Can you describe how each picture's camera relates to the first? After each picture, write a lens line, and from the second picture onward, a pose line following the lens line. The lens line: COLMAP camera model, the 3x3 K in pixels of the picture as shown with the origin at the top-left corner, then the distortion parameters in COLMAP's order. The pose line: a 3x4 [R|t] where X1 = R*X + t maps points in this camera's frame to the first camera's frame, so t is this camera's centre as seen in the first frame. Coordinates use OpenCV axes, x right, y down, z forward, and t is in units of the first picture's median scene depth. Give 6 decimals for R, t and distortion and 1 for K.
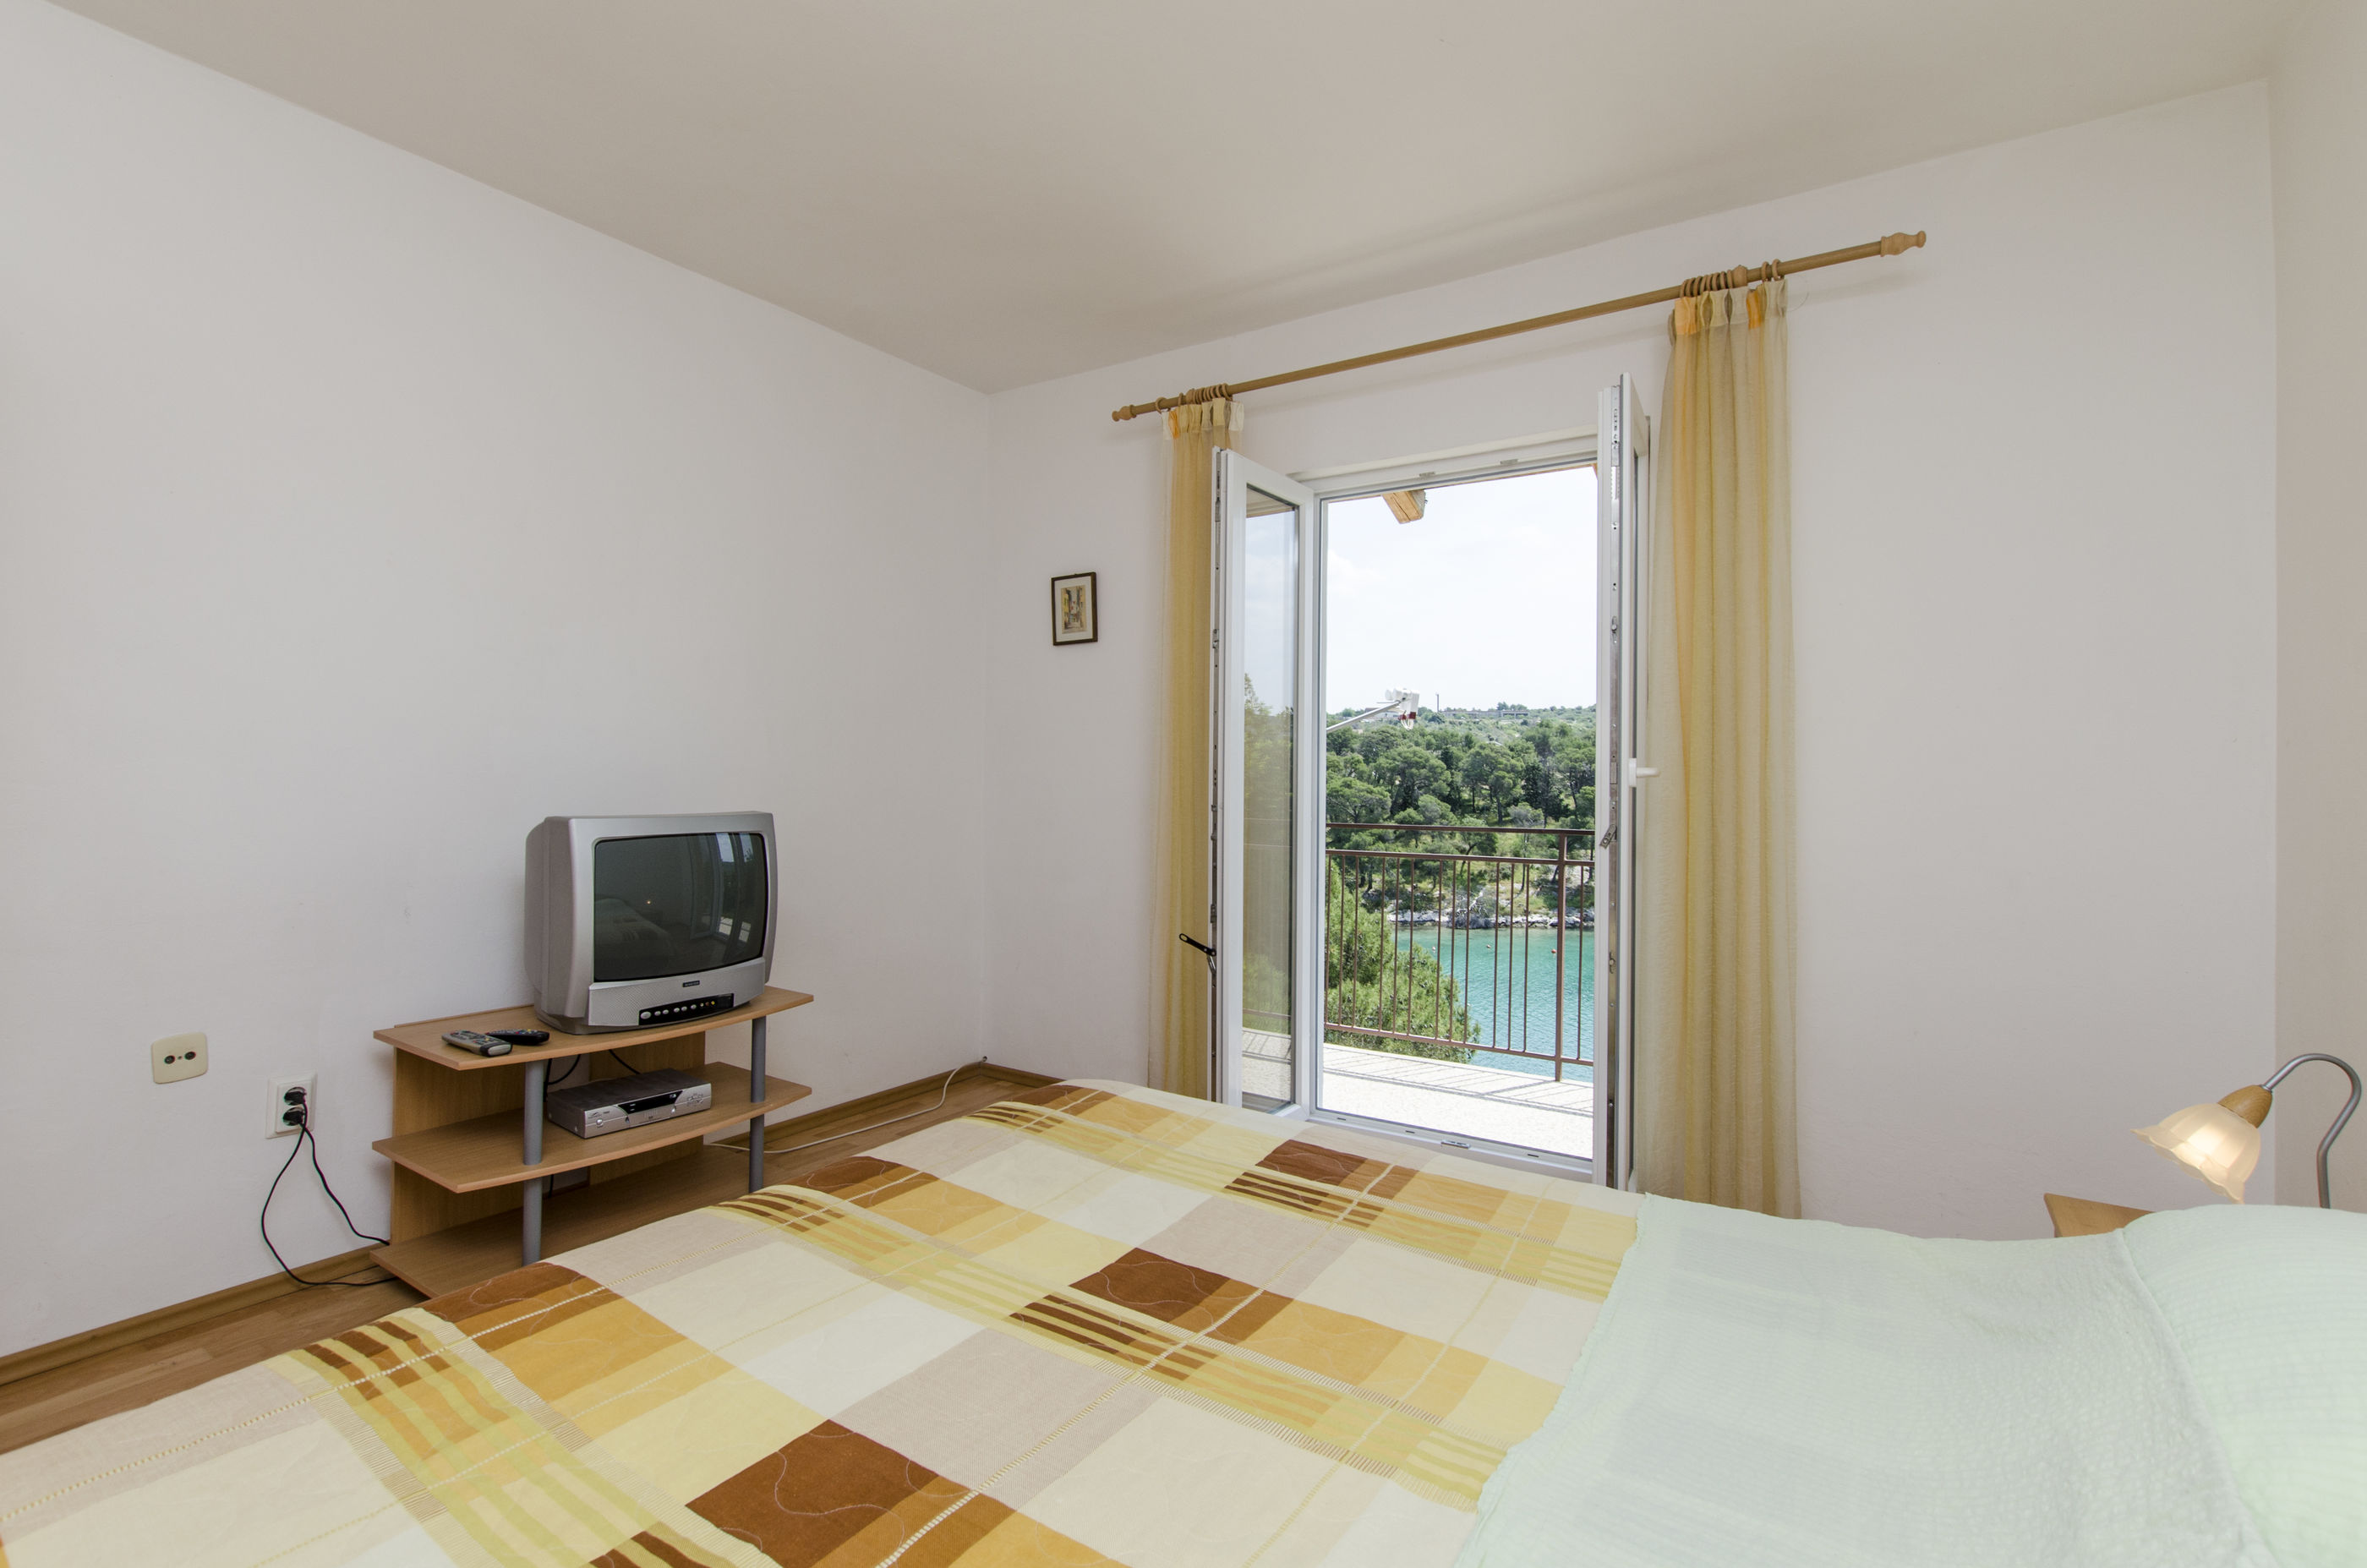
lens RADIAL K [[1065.7, 0, 1183.5], [0, 1065.7, 784.0], [0, 0, 1]] dist [0.000027, 0.000064]
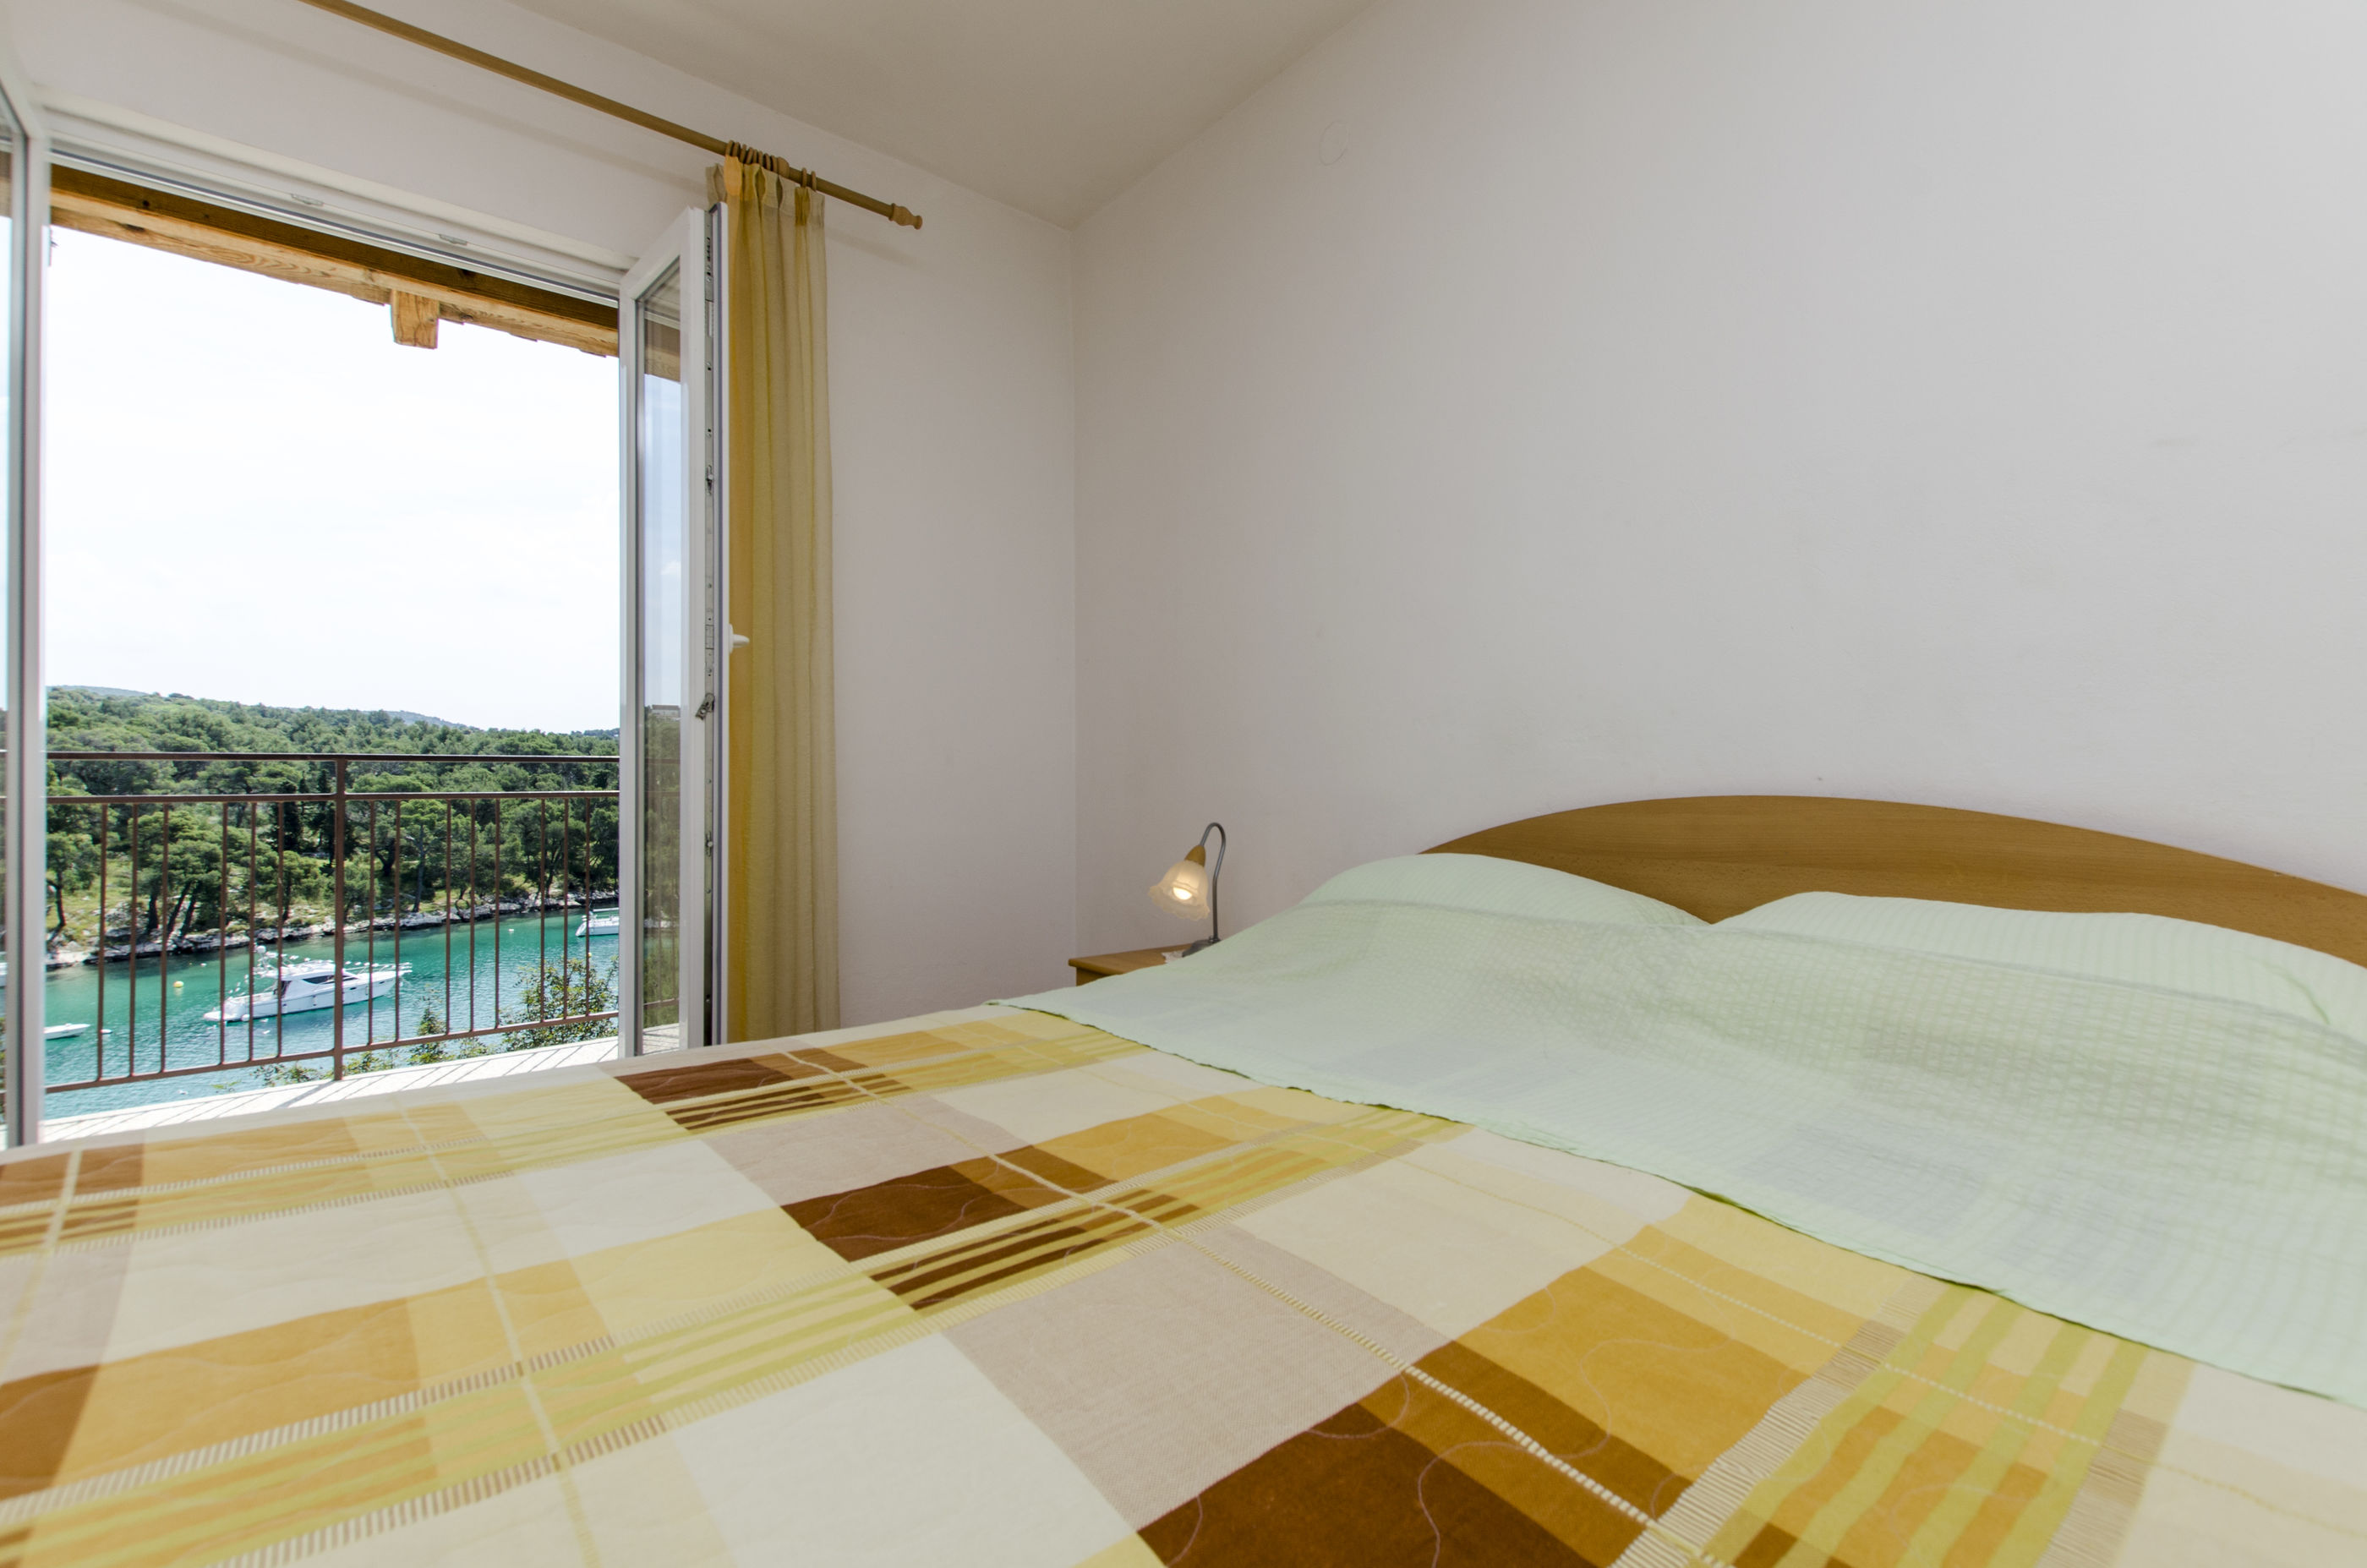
lens RADIAL K [[1018.6, 0, 1183.5], [0, 1018.6, 784.0], [0, 0, 1]] dist [0.000063, -0.000667]
pose [[0.293825, -0.012275, 0.955781, -0.456706], [0.006334, 0.999921, 0.010895, 0.158519], [-0.955838, 0.002852, 0.293879, 0.514598]]
